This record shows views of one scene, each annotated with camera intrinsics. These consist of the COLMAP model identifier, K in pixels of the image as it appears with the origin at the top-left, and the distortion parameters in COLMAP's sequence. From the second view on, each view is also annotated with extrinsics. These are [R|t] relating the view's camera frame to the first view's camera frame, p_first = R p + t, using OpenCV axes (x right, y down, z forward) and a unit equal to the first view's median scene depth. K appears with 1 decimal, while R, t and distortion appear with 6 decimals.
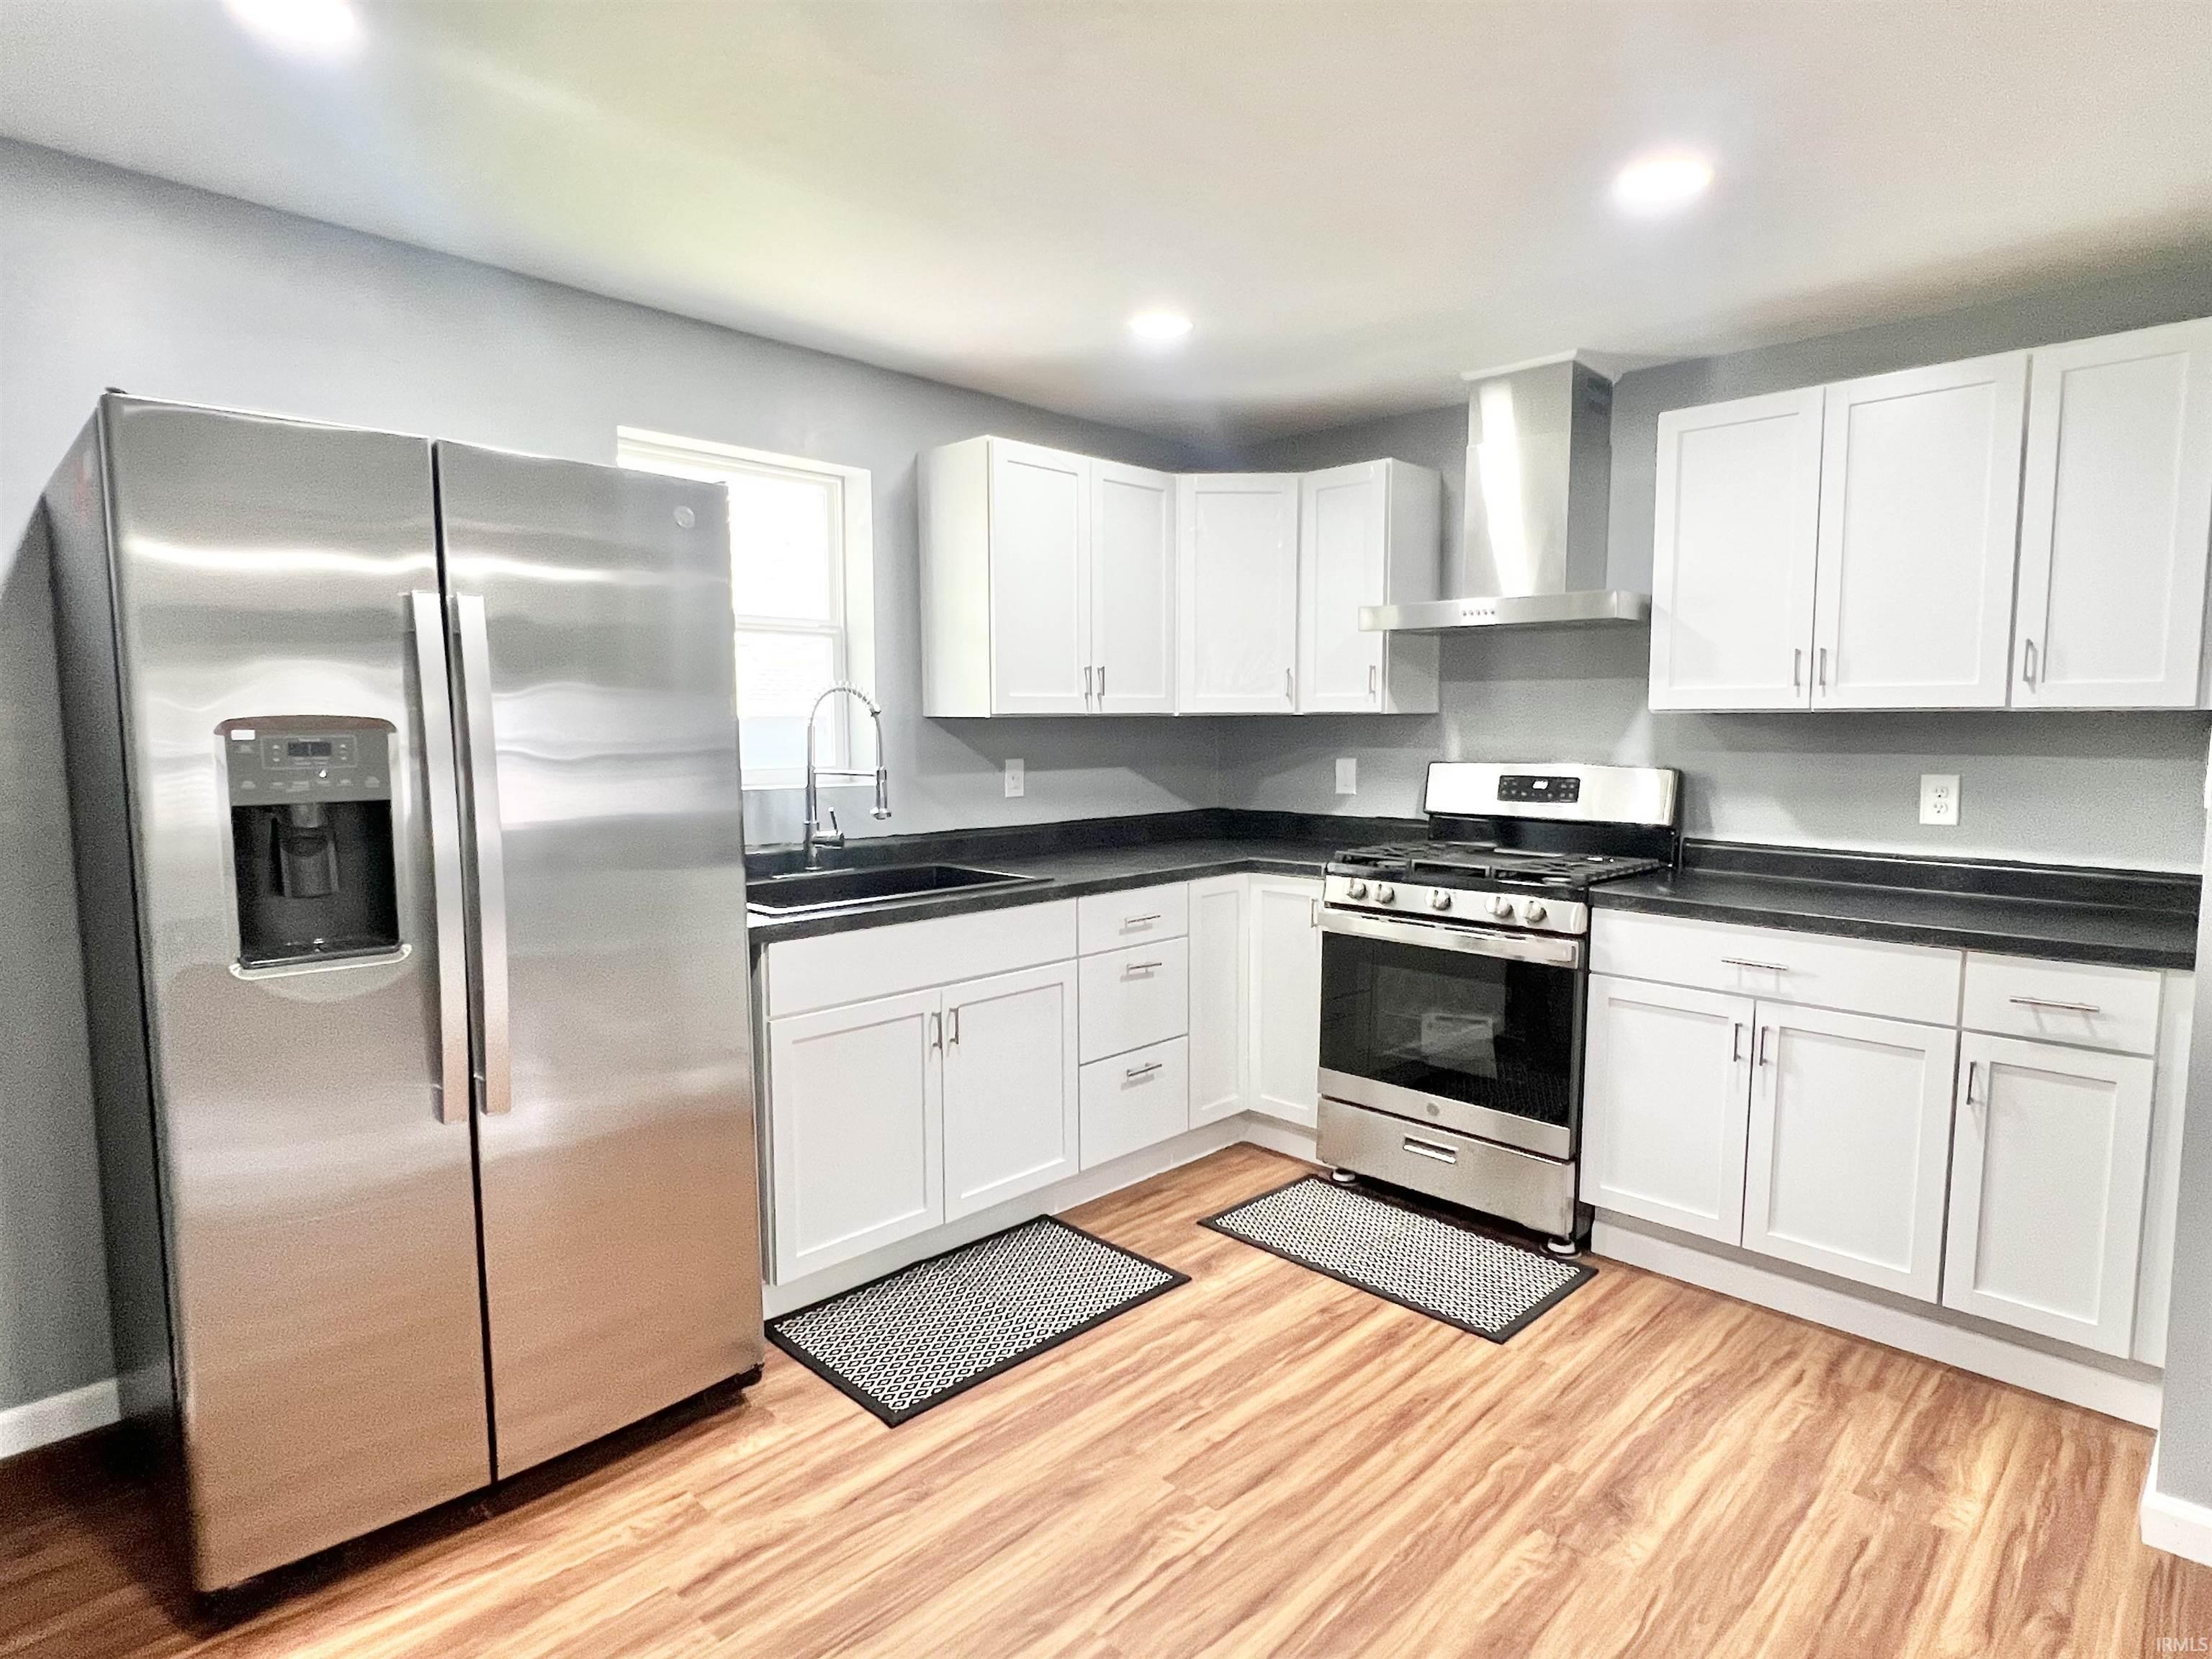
lens RADIAL K [[1208.6, 0, 1100.4], [0, 1208.6, 827.9], [0, 0, 1]] dist [-0.004152, -0.001274]
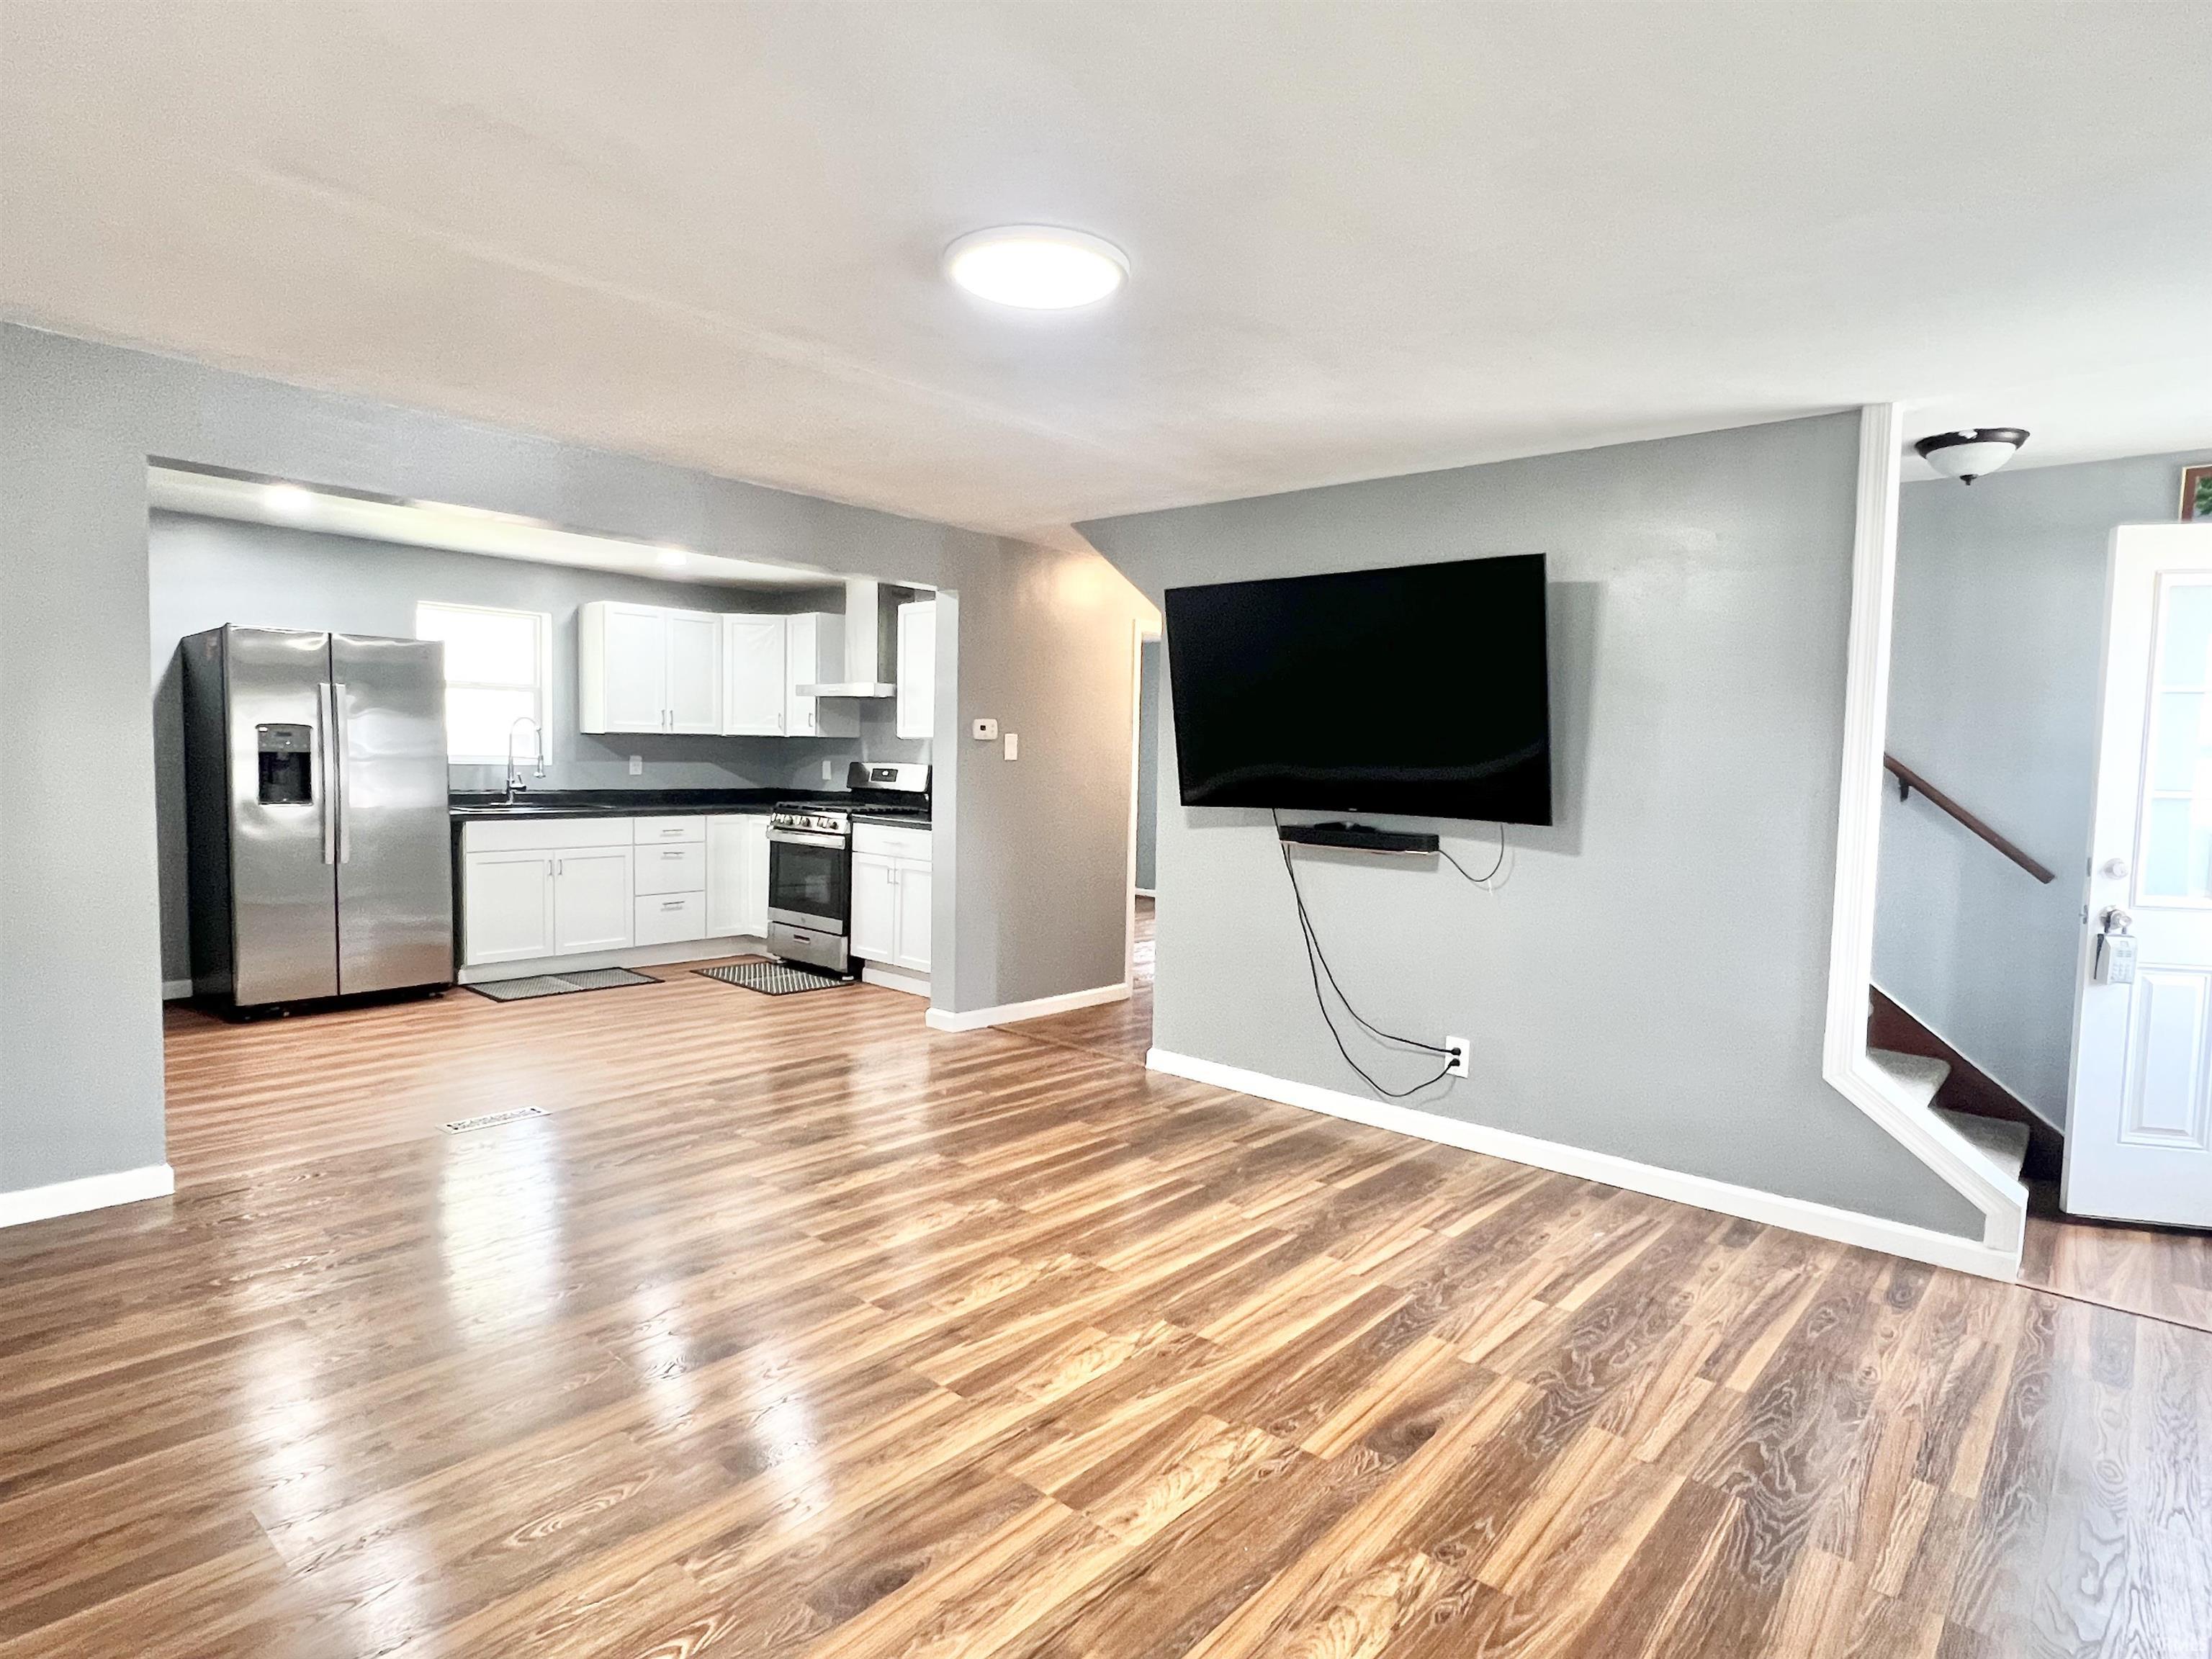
lens RADIAL K [[1208.6, 0, 1098.2], [0, 1208.6, 817.9], [0, 0, 1]] dist [-0.004152, -0.001274]
pose [[0.998209, 0.022137, 0.055583, 0.683847], [-0.020236, 0.999199, -0.034524, 0.116475], [-0.056303, 0.033338, 0.997857, -1.192641]]
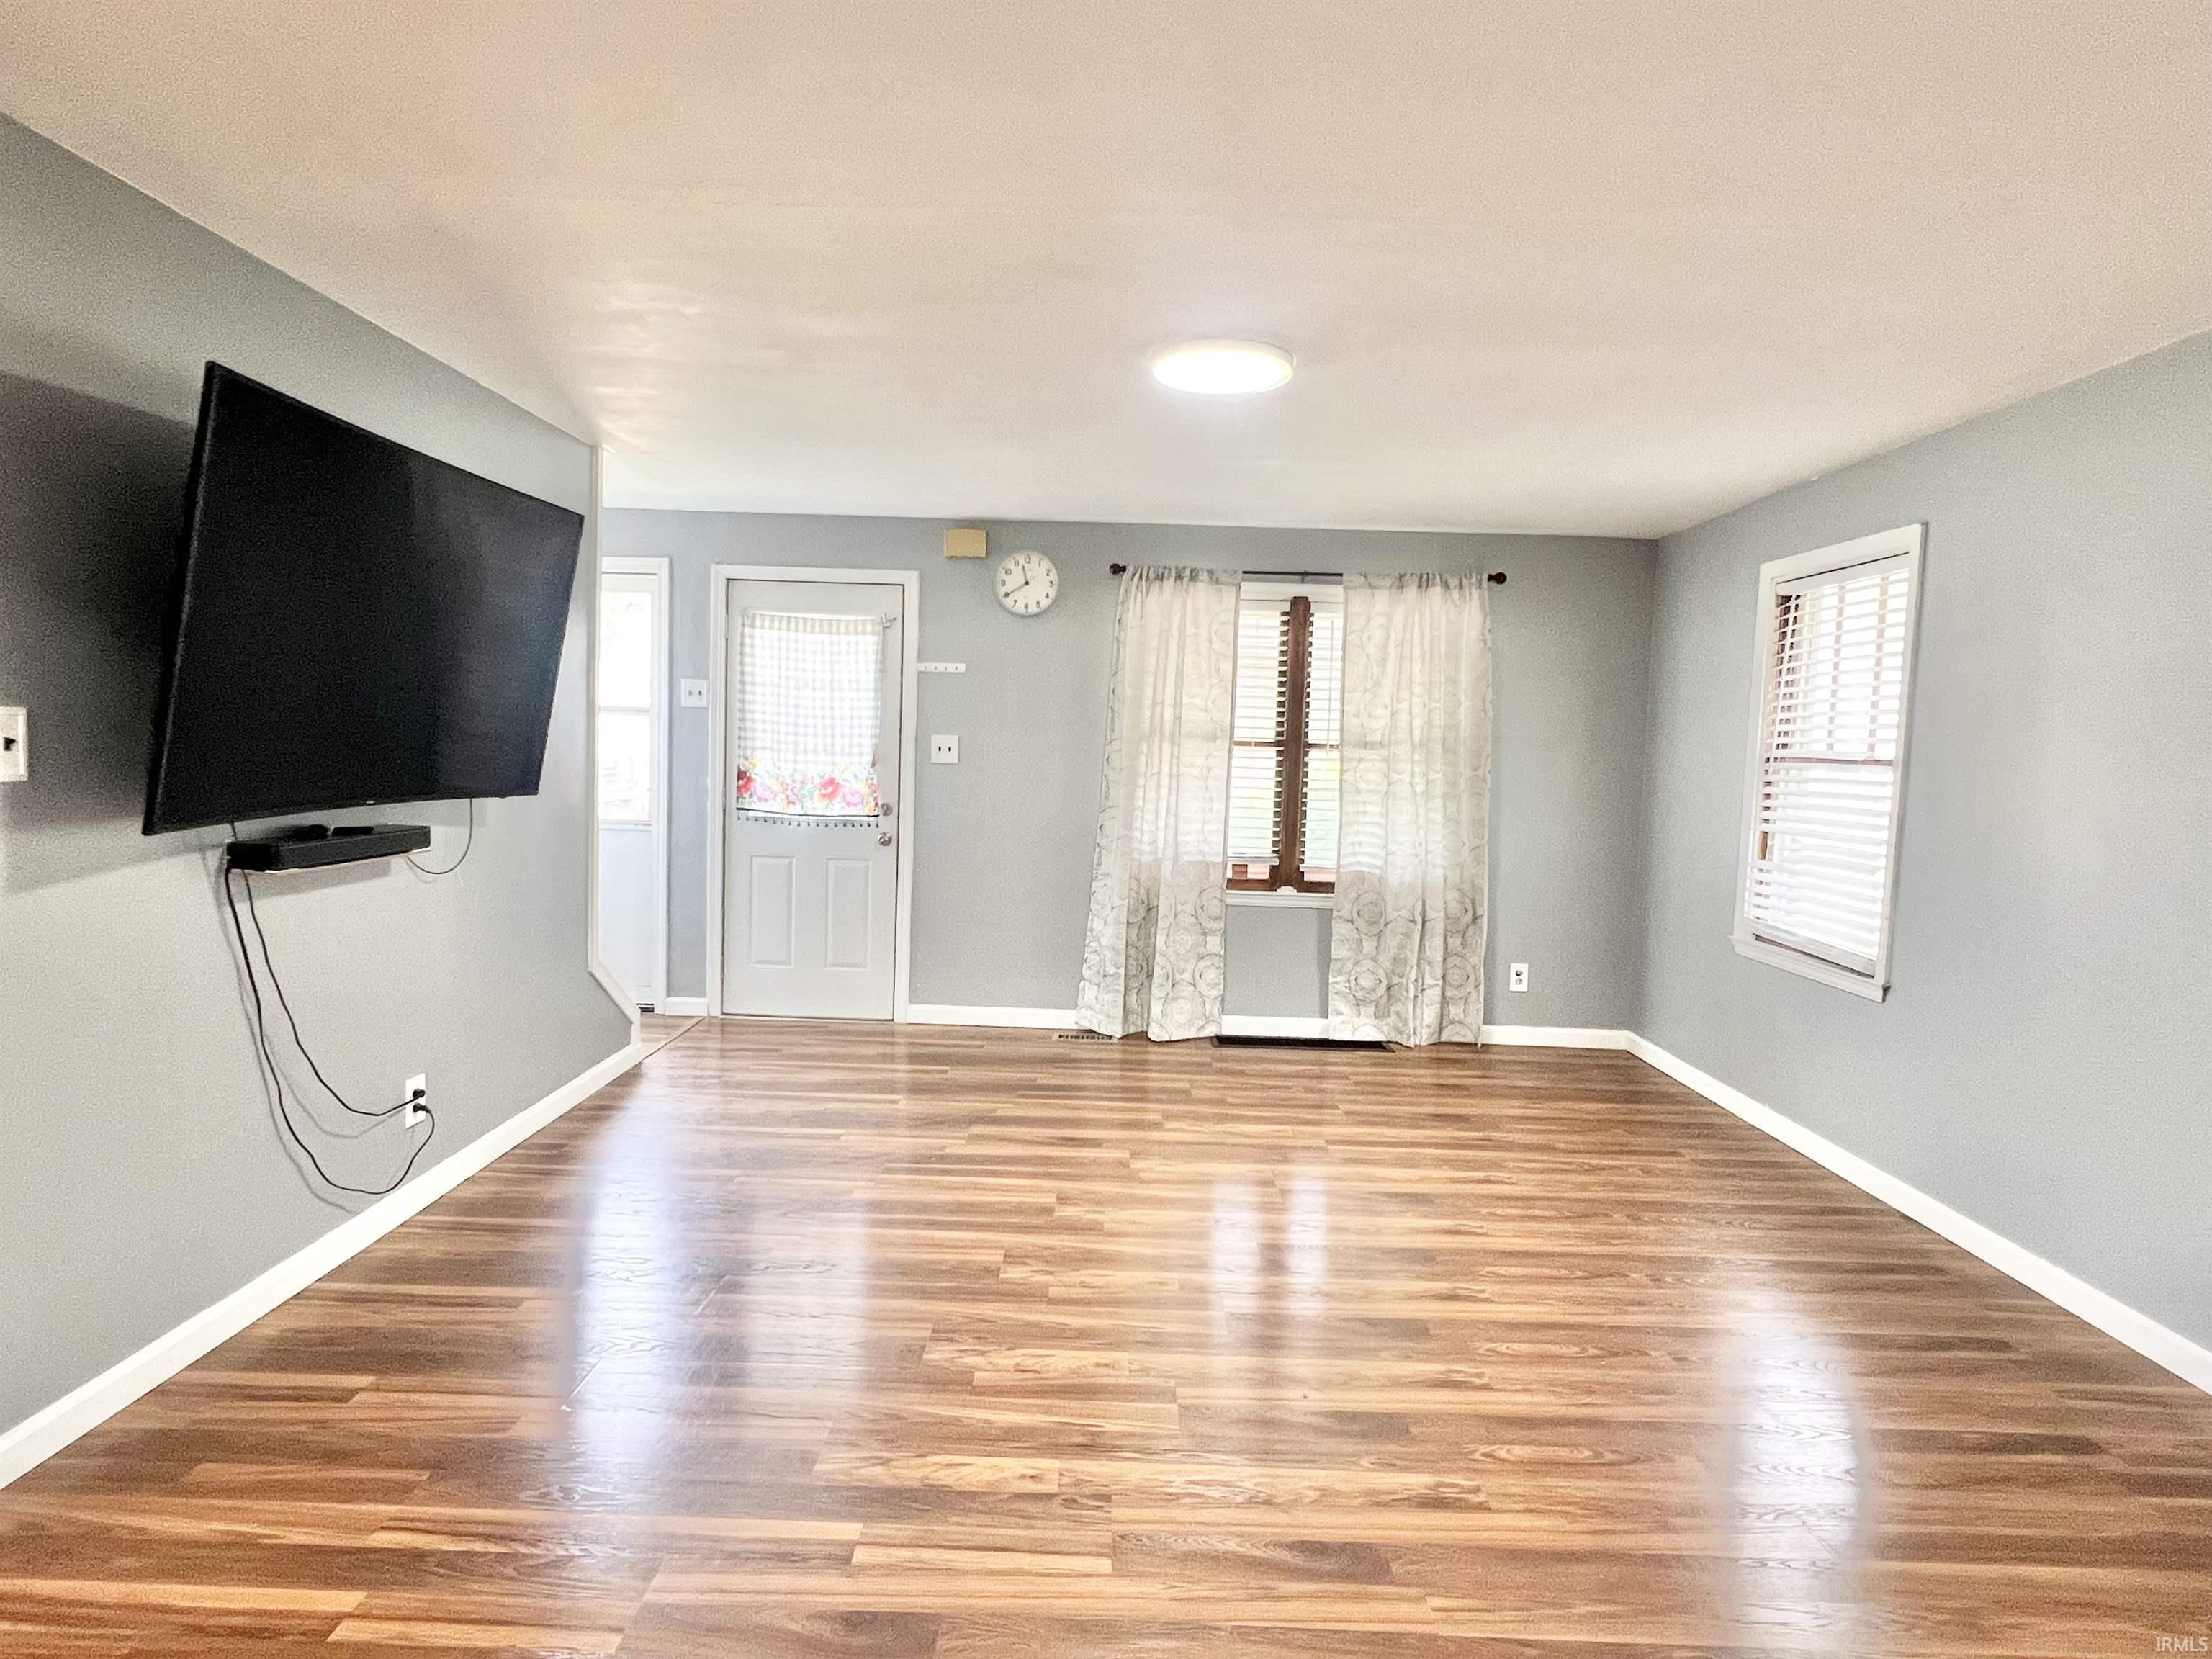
lens RADIAL K [[1208.6, 0, 1088.7], [0, 1208.6, 848.8], [0, 0, 1]] dist [-0.004152, -0.001274]
pose [[-0.688330, -0.086221, 0.720256, 0.032010], [0.033385, 0.988094, 0.150188, -0.026290], [-0.724629, 0.127425, -0.677256, 0.344332]]
